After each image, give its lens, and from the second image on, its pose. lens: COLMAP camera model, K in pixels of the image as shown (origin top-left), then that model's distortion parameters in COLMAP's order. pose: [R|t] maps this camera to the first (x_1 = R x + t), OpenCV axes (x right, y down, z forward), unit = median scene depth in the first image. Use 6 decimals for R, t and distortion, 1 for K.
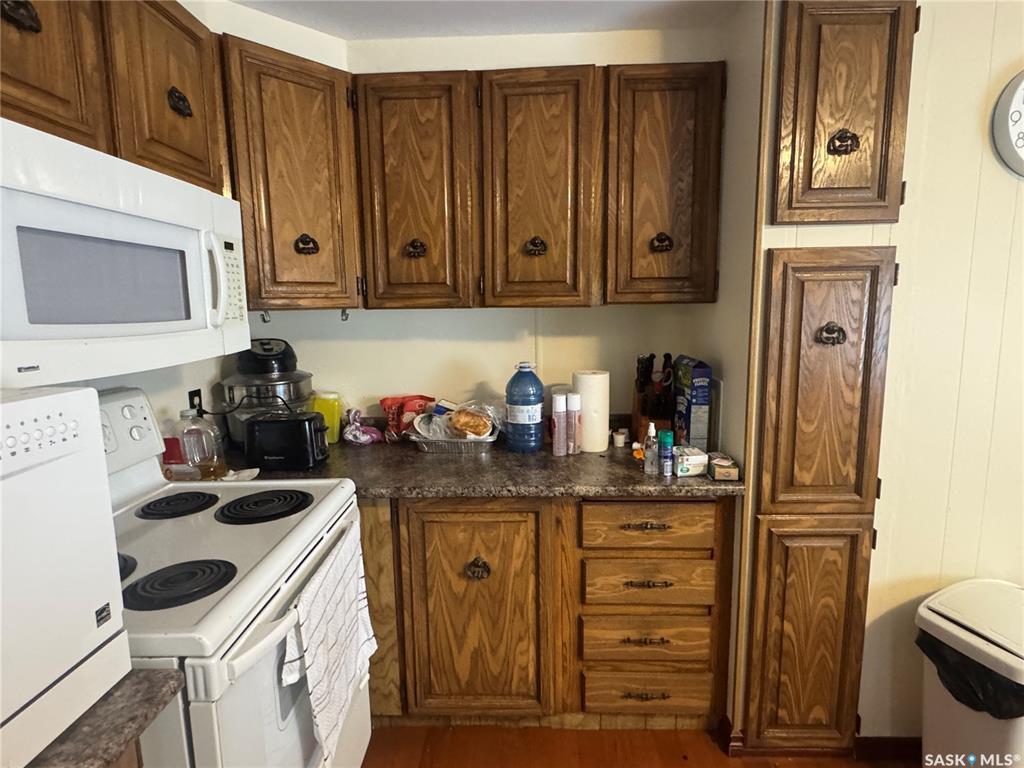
lens RADIAL K [[537.3, 0, 510.0], [0, 537.3, 382.6], [0, 0, 1]] dist [-0.001480, 0.000708]
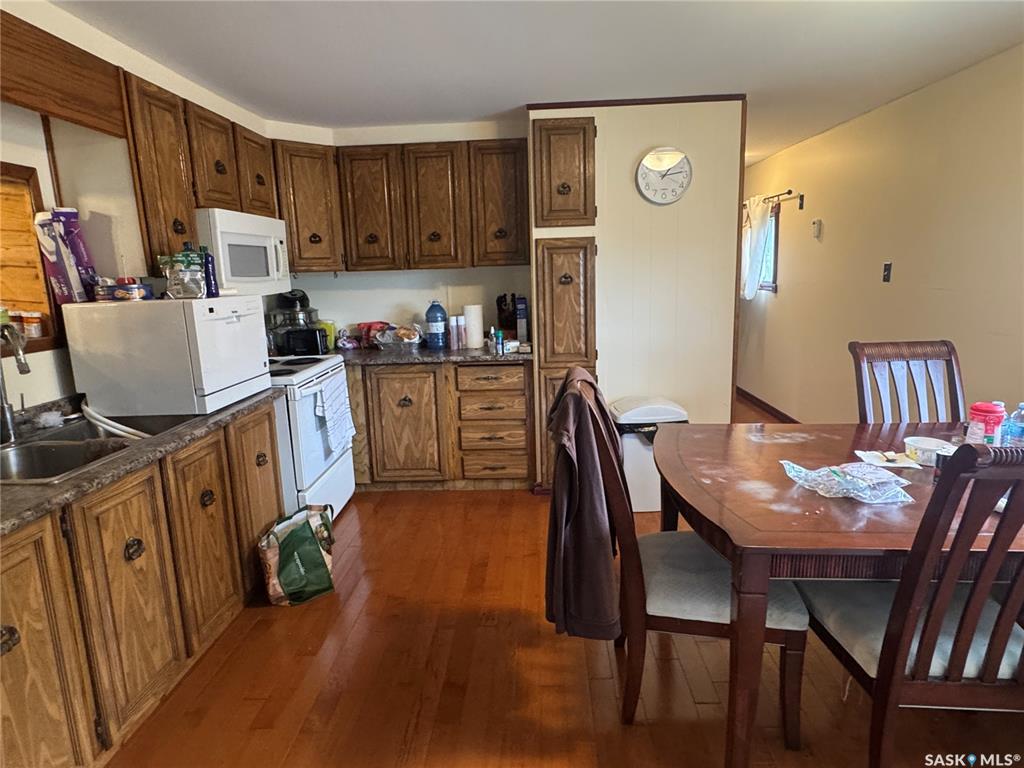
lens RADIAL K [[581.7, 0, 512.0], [0, 581.7, 384.0], [0, 0, 1]] dist [-0.003829, 0.002379]
pose [[0.999871, -0.013755, -0.008316, 0.341663], [0.014158, 0.998623, 0.050509, 0.173031], [0.007610, -0.050621, 0.998689, -1.114741]]
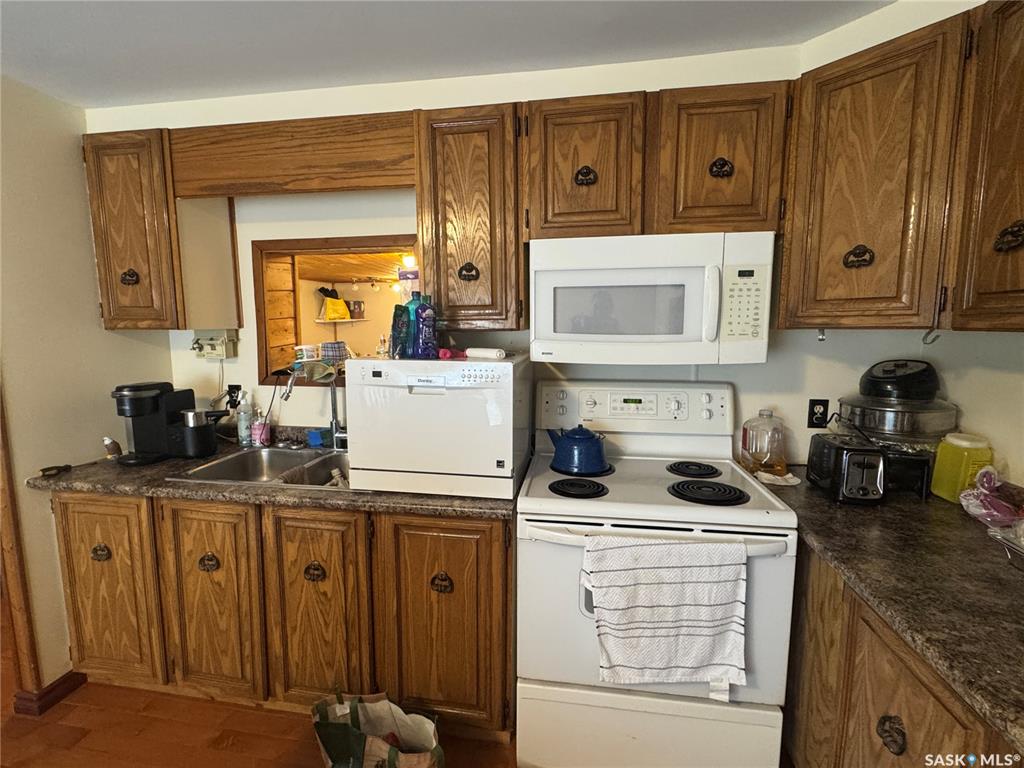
lens RADIAL K [[473.9, 0, 509.9], [0, 473.9, 382.1], [0, 0, 1]] dist [-0.003538, 0.000256]
pose [[-0.127646, 0.133616, -0.982778, 0.486308], [-0.139185, 0.978665, 0.151134, -0.087012], [0.982005, 0.156080, -0.106326, 0.524017]]
